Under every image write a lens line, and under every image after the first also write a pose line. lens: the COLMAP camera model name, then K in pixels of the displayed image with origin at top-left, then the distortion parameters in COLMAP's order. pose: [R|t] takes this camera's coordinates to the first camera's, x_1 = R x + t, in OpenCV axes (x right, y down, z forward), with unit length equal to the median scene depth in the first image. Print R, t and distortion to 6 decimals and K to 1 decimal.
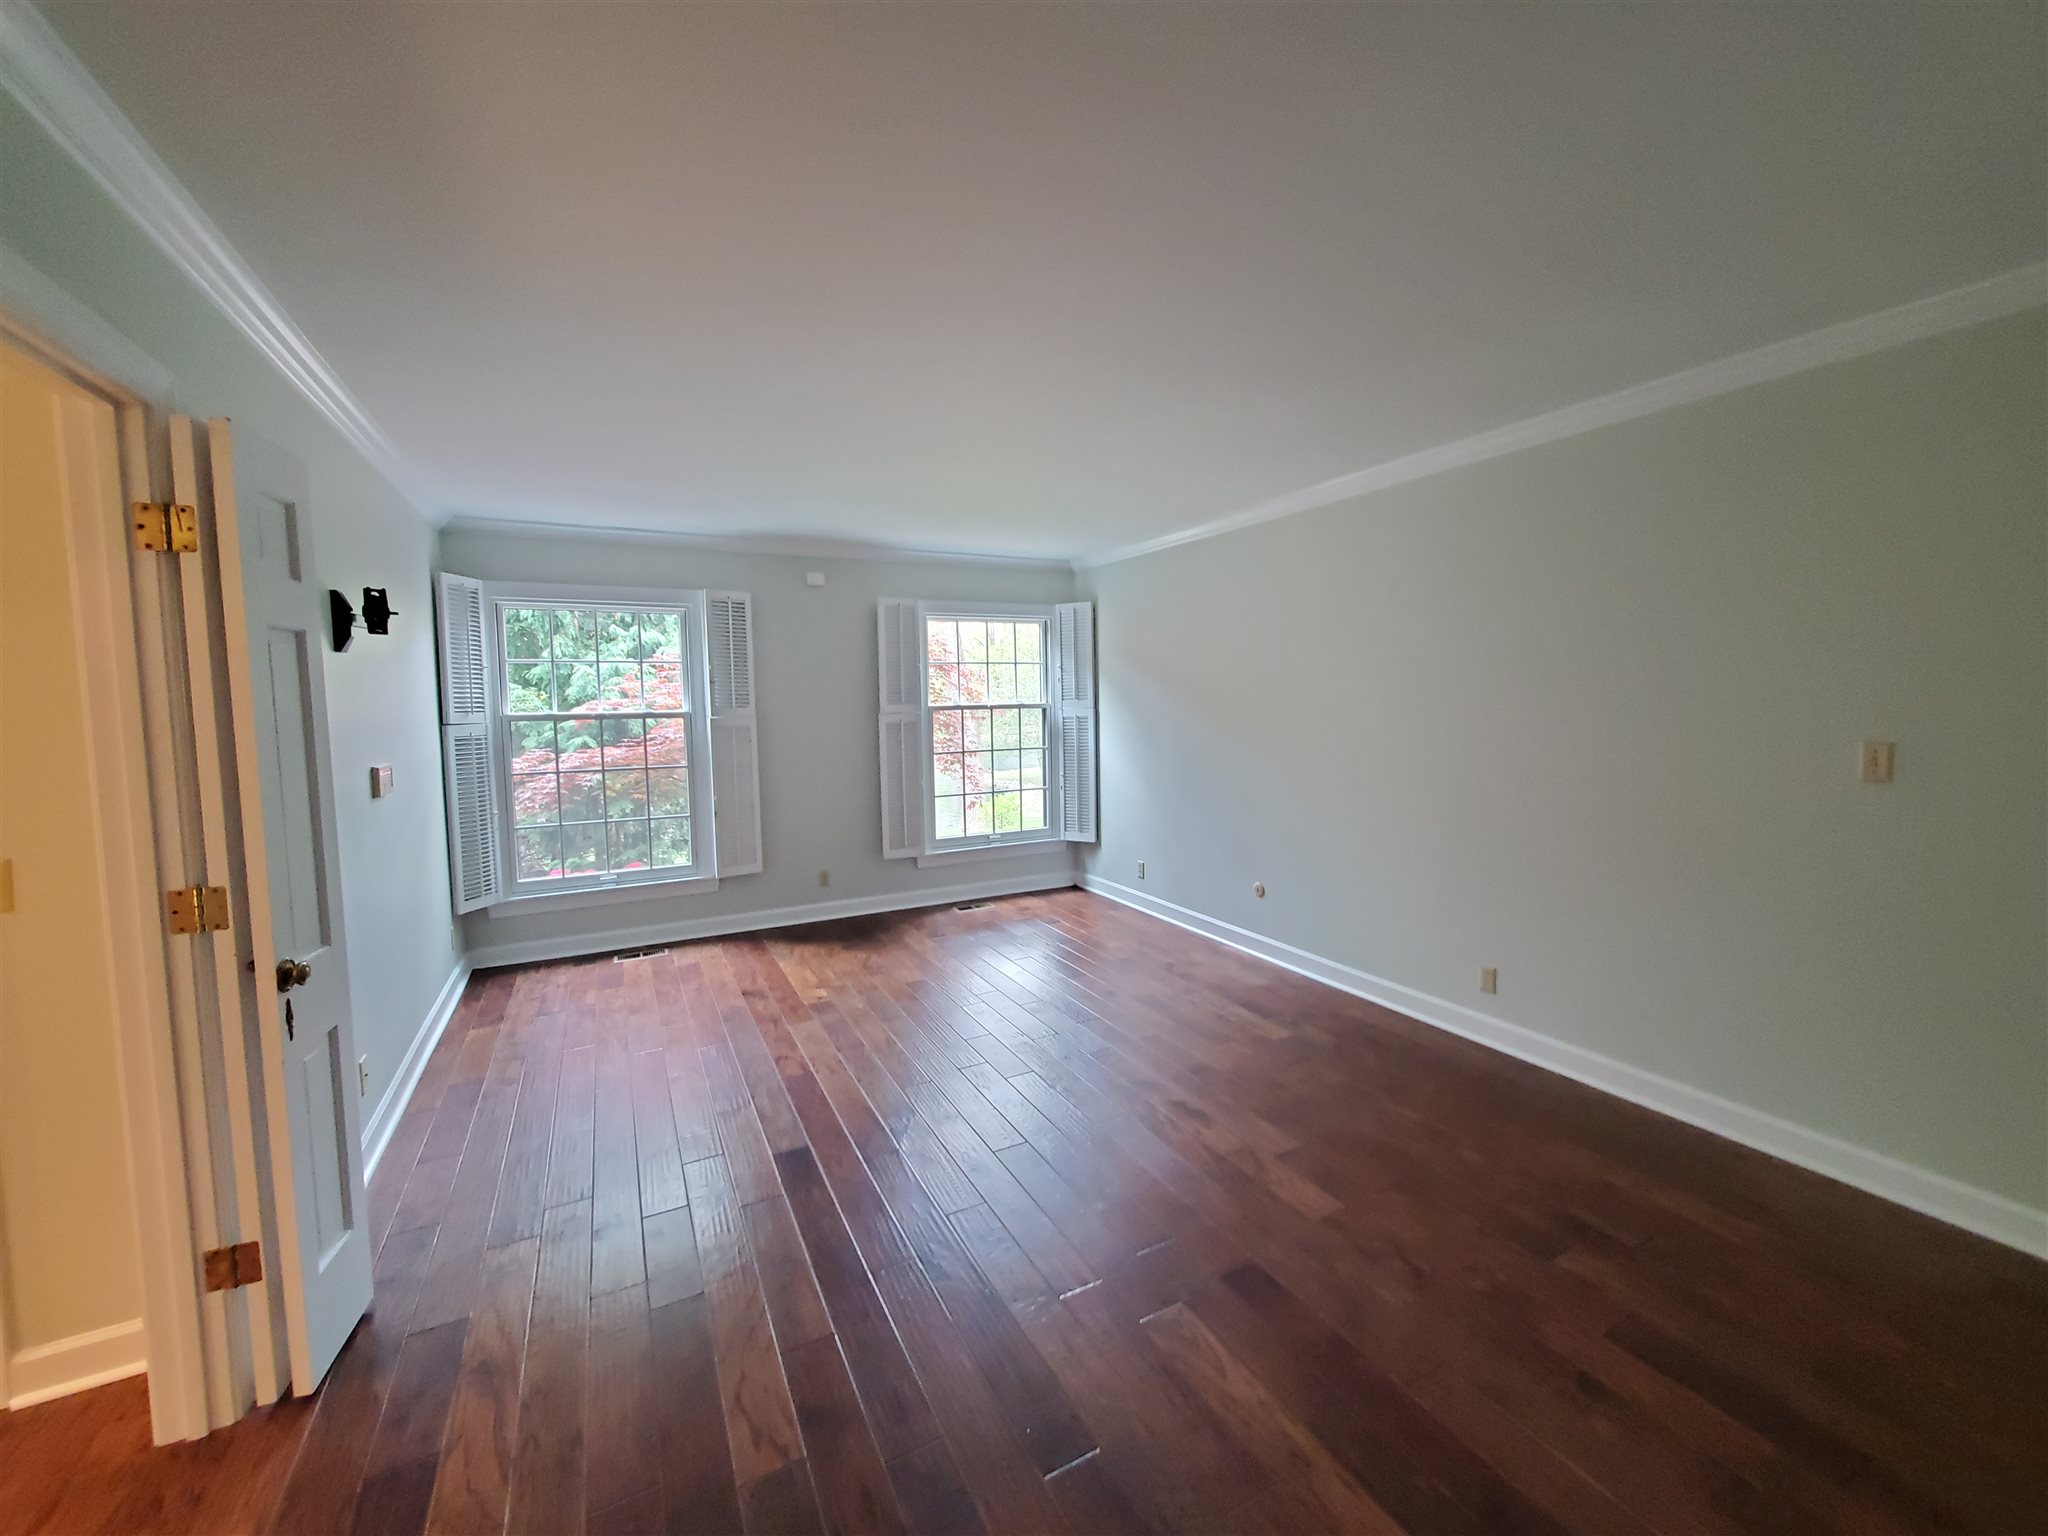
lens RADIAL K [[806.1, 0, 1023.2], [0, 806.1, 755.2], [0, 0, 1]] dist [-0.000104, -0.000367]
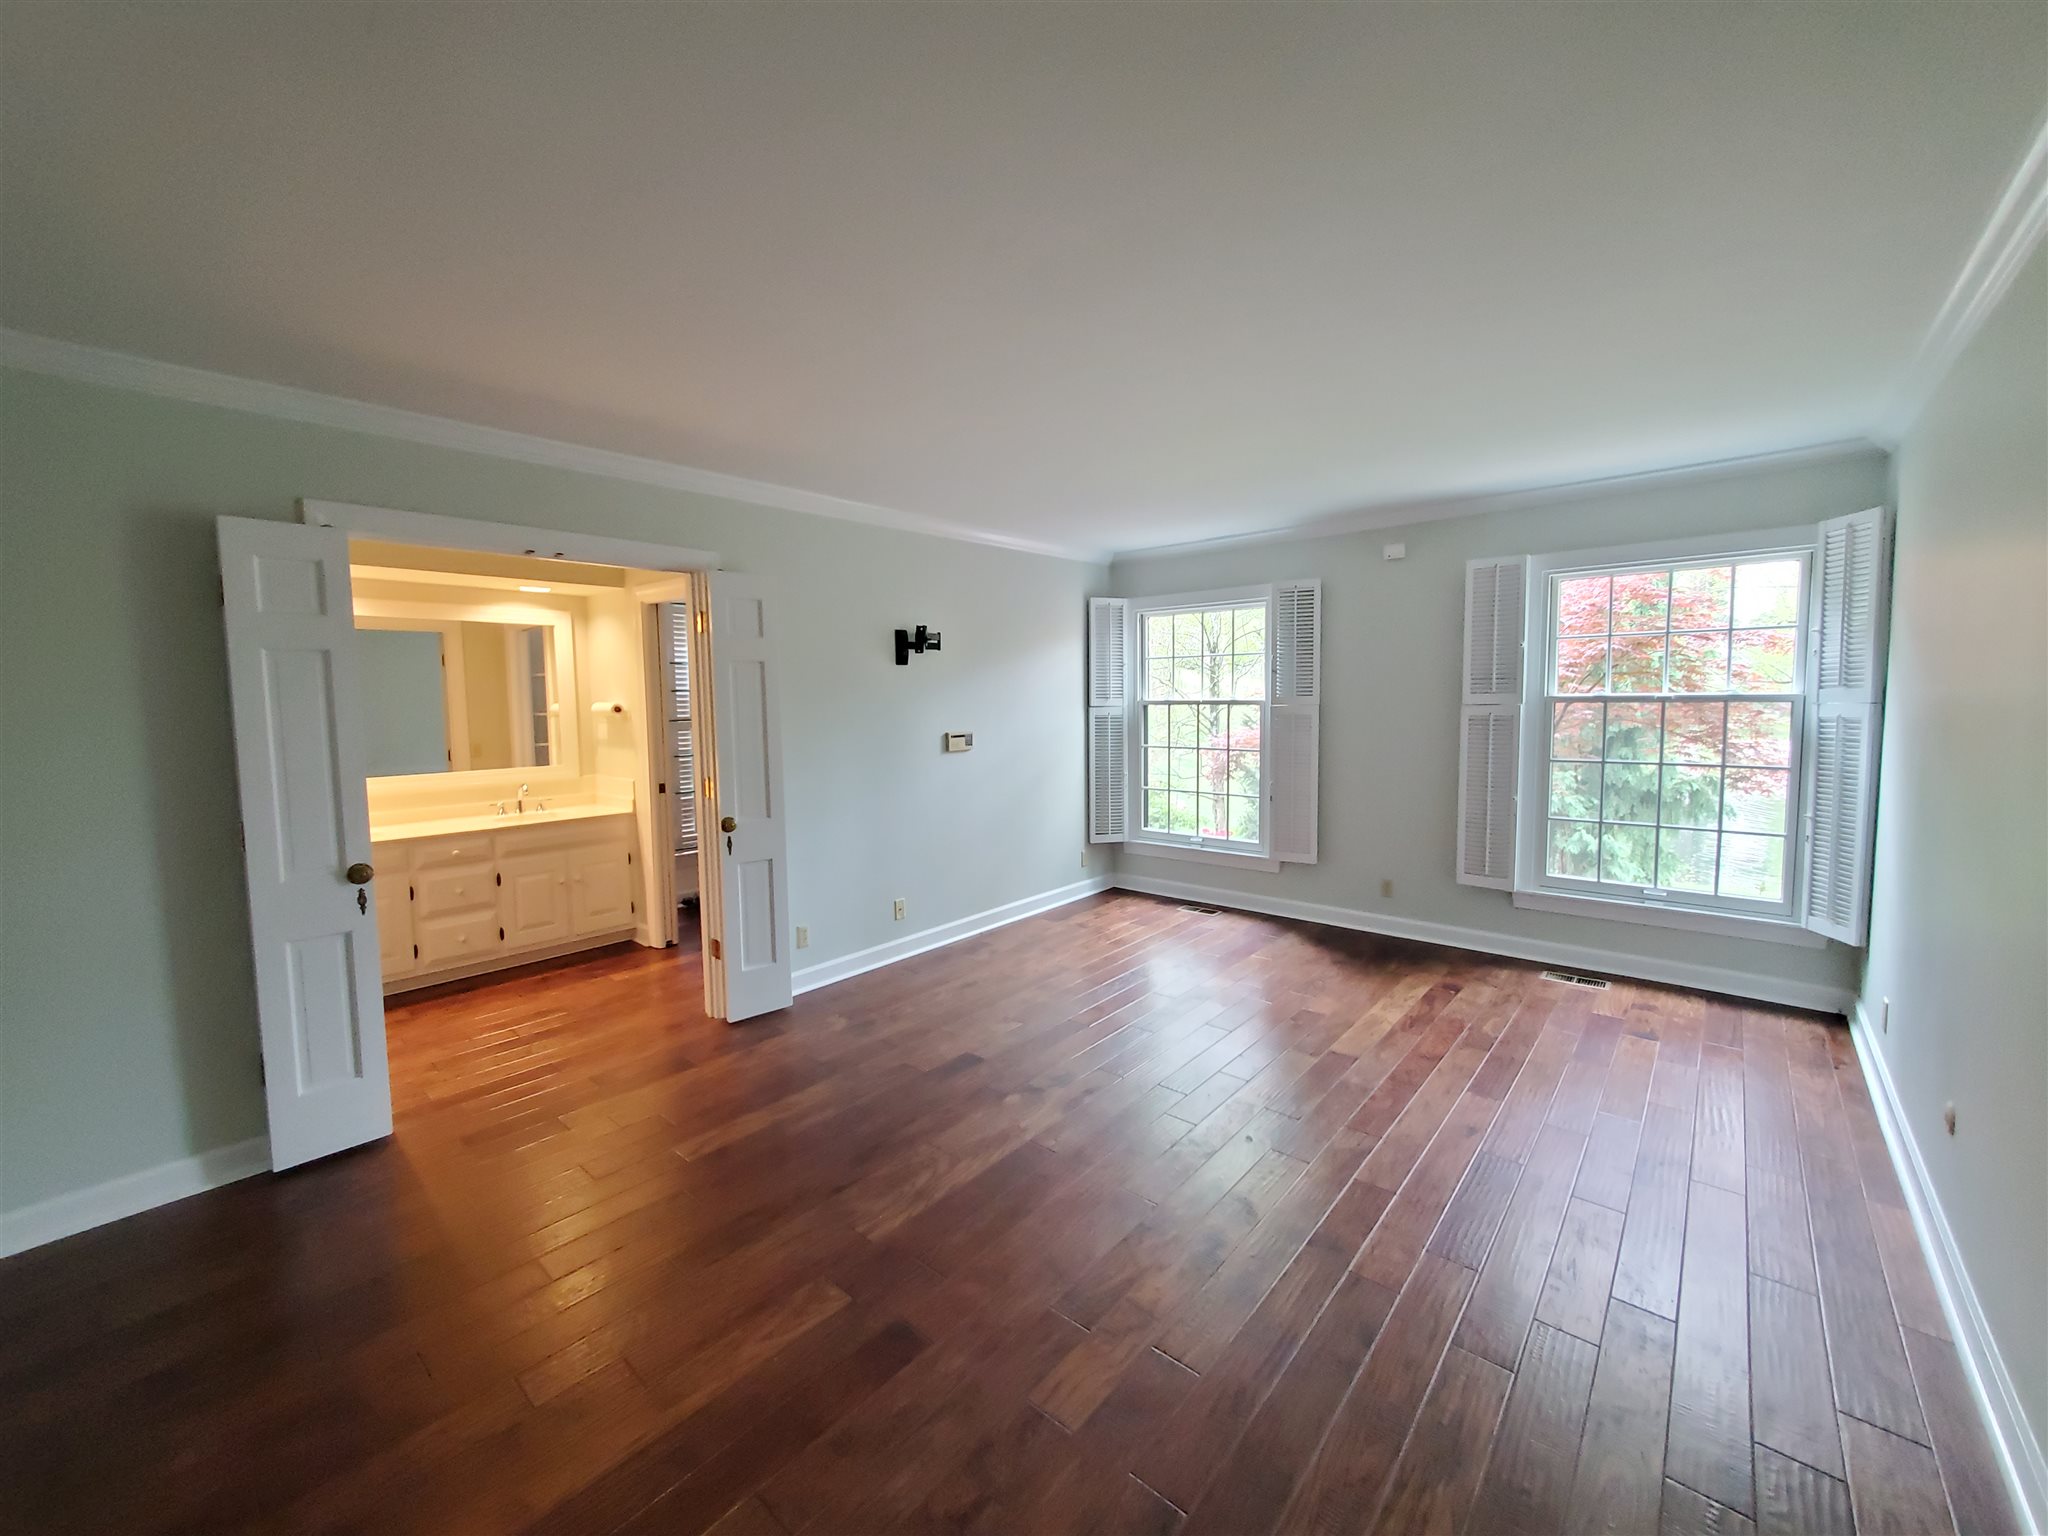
lens RADIAL K [[806.1, 0, 1023.2], [0, 806.1, 755.2], [0, 0, 1]] dist [-0.000104, -0.000367]
pose [[0.365139, 0.081045, -0.927419, 0.438176], [-0.055849, 0.996316, 0.065078, -0.030797], [0.929276, 0.028033, 0.368320, 0.304538]]
